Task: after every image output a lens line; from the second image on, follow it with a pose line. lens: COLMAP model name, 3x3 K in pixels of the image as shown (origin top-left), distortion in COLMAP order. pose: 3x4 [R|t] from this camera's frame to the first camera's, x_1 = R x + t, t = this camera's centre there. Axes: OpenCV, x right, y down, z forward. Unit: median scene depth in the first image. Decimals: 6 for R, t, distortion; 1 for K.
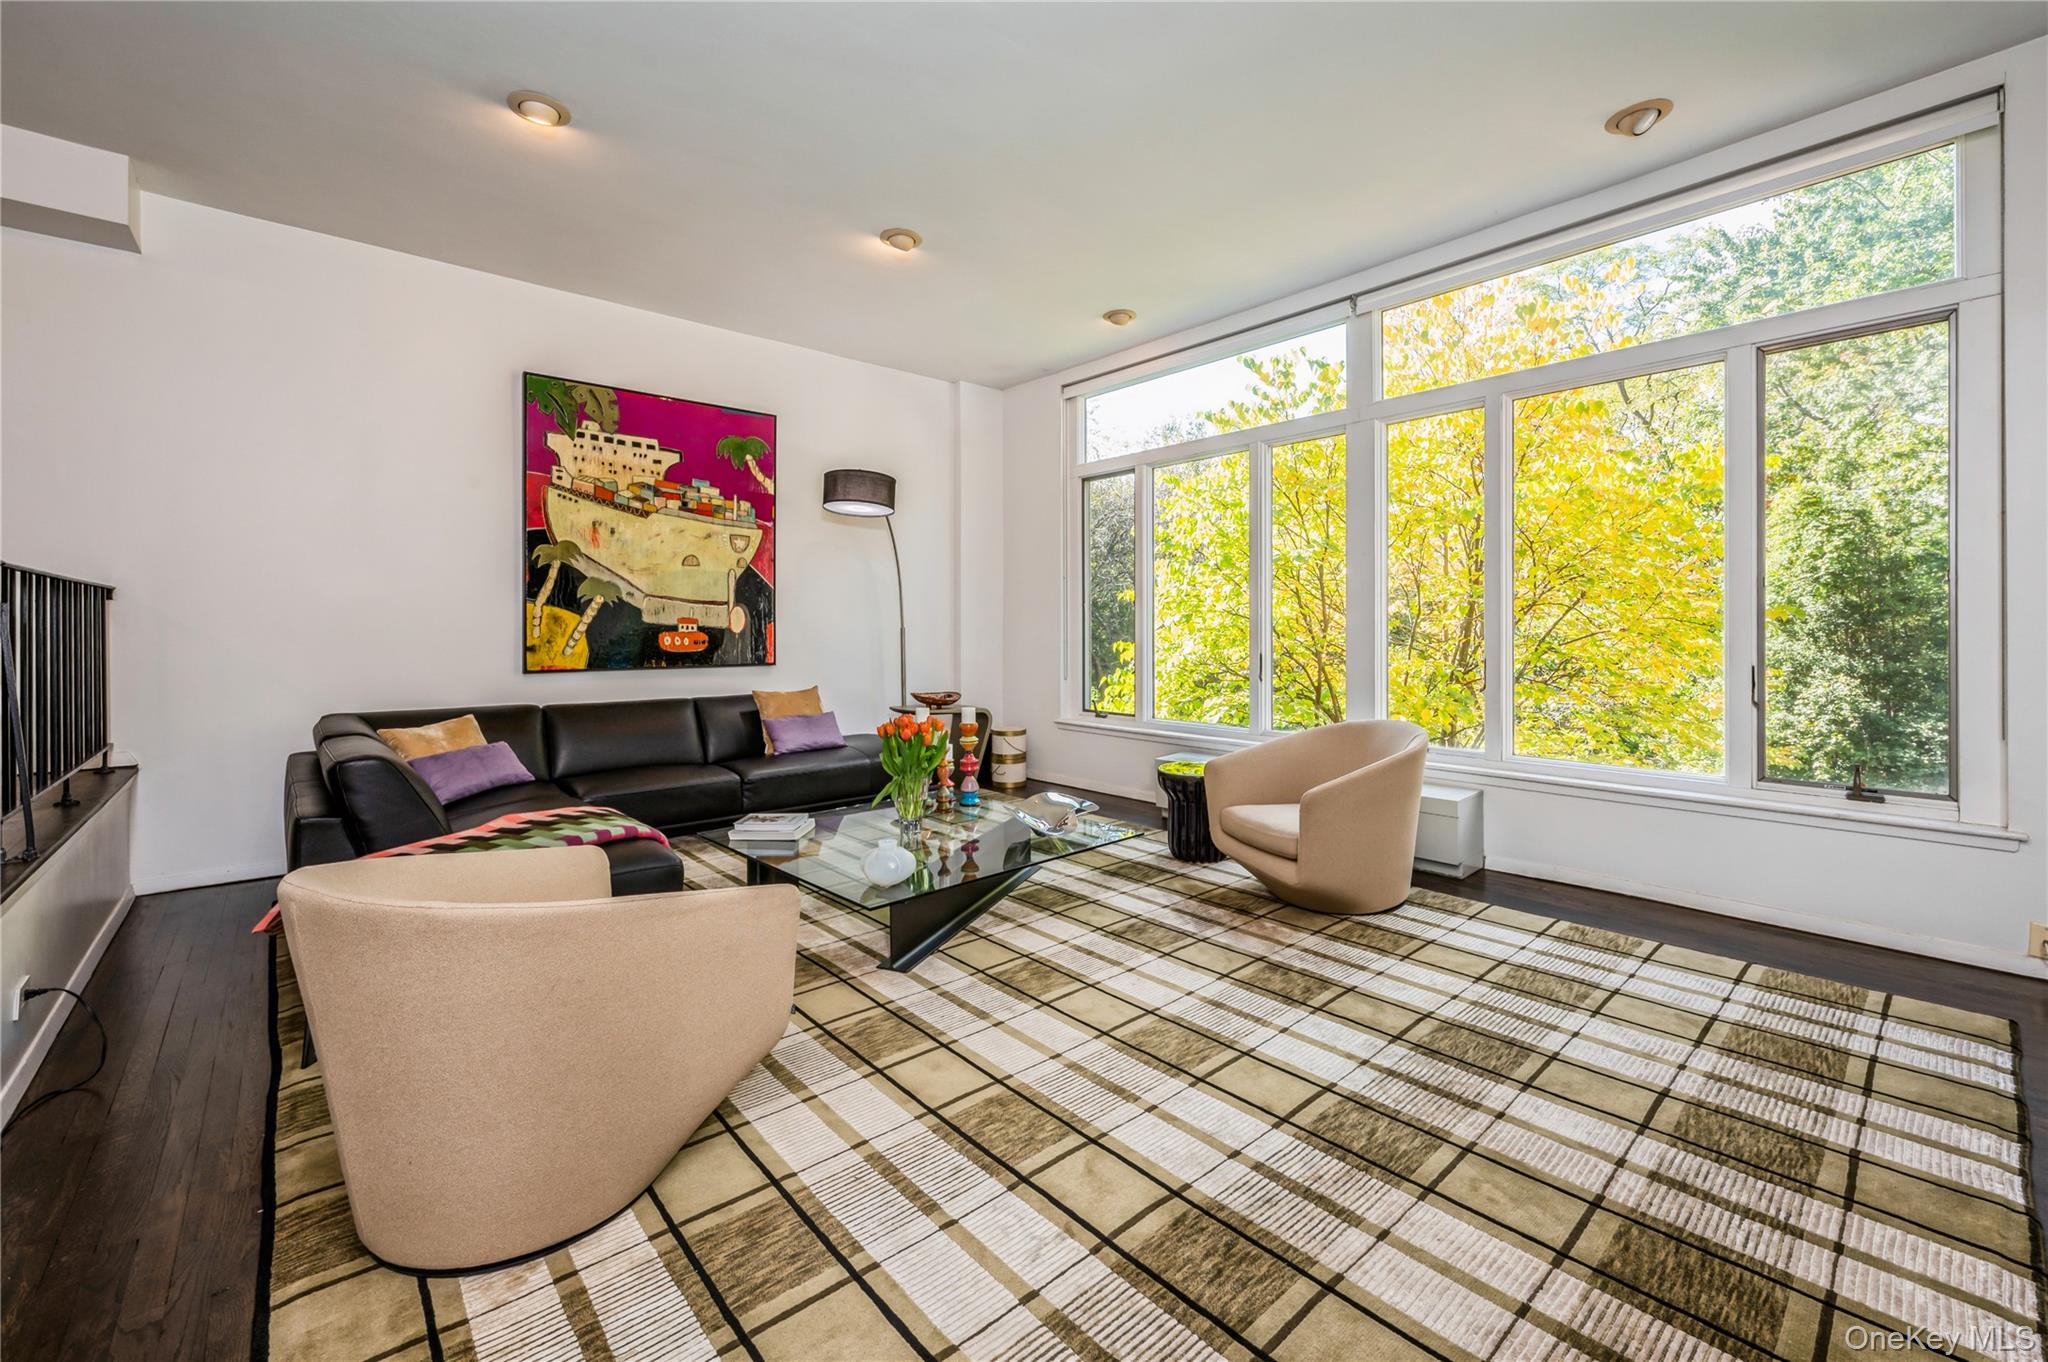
lens RADIAL K [[840.8, 0, 1020.4], [0, 840.8, 627.0], [0, 0, 1]] dist [0.001314, 0.000089]
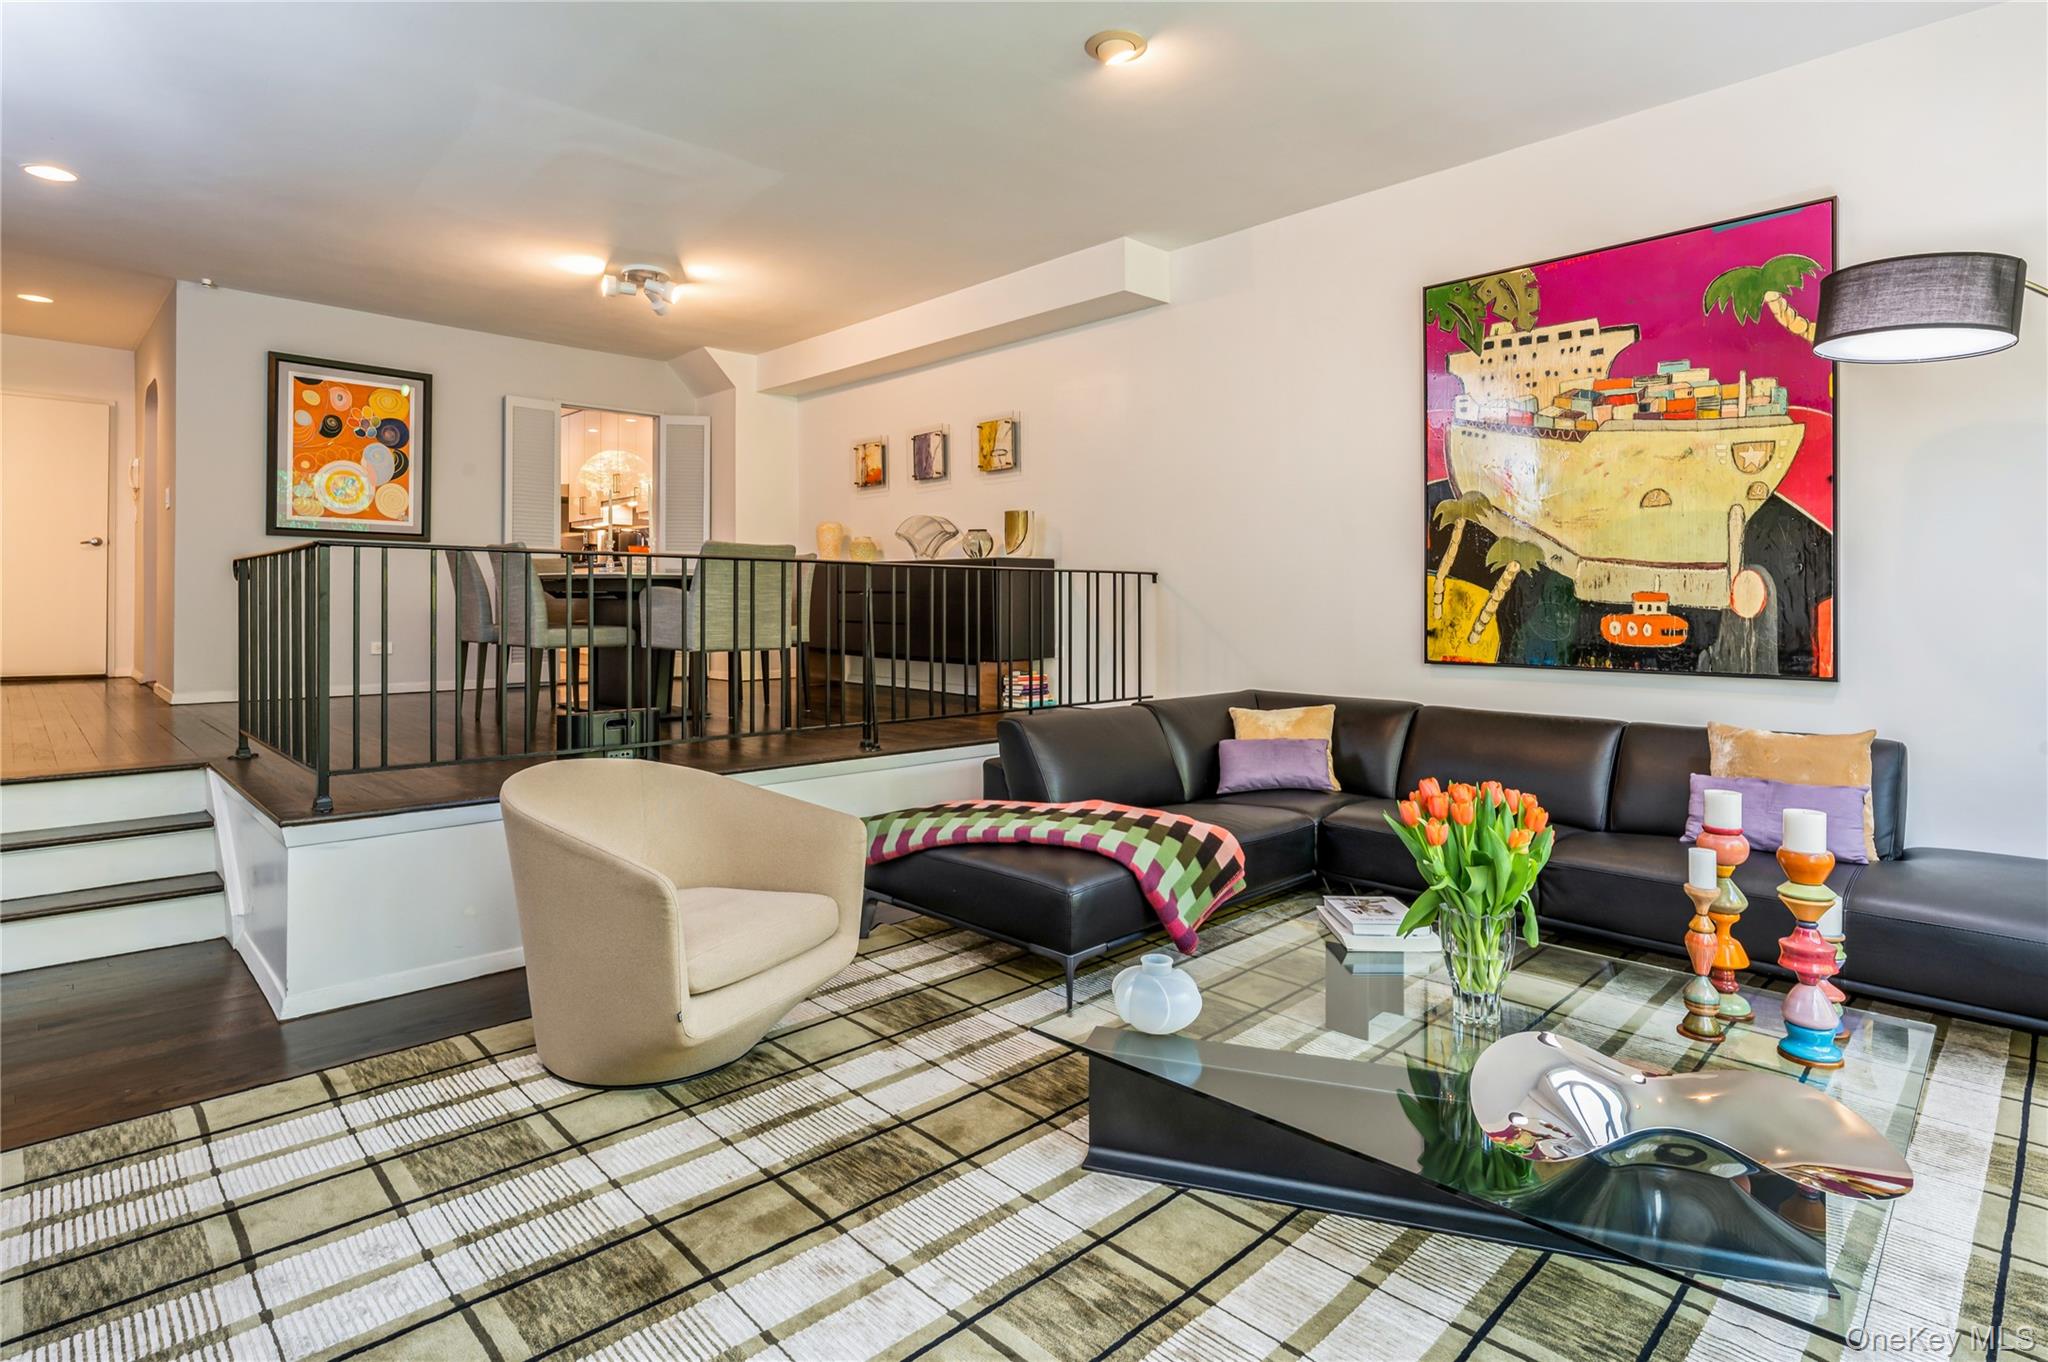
lens RADIAL K [[1052.9, 0, 1022.4], [0, 1052.9, 599.7], [0, 0, 1]] dist [-0.001644, 0.000255]
pose [[0.051137, -0.003200, -0.998687, 0.377601], [-0.004090, 0.999986, -0.003414, -0.000841], [0.998683, 0.004260, 0.051123, 0.547052]]
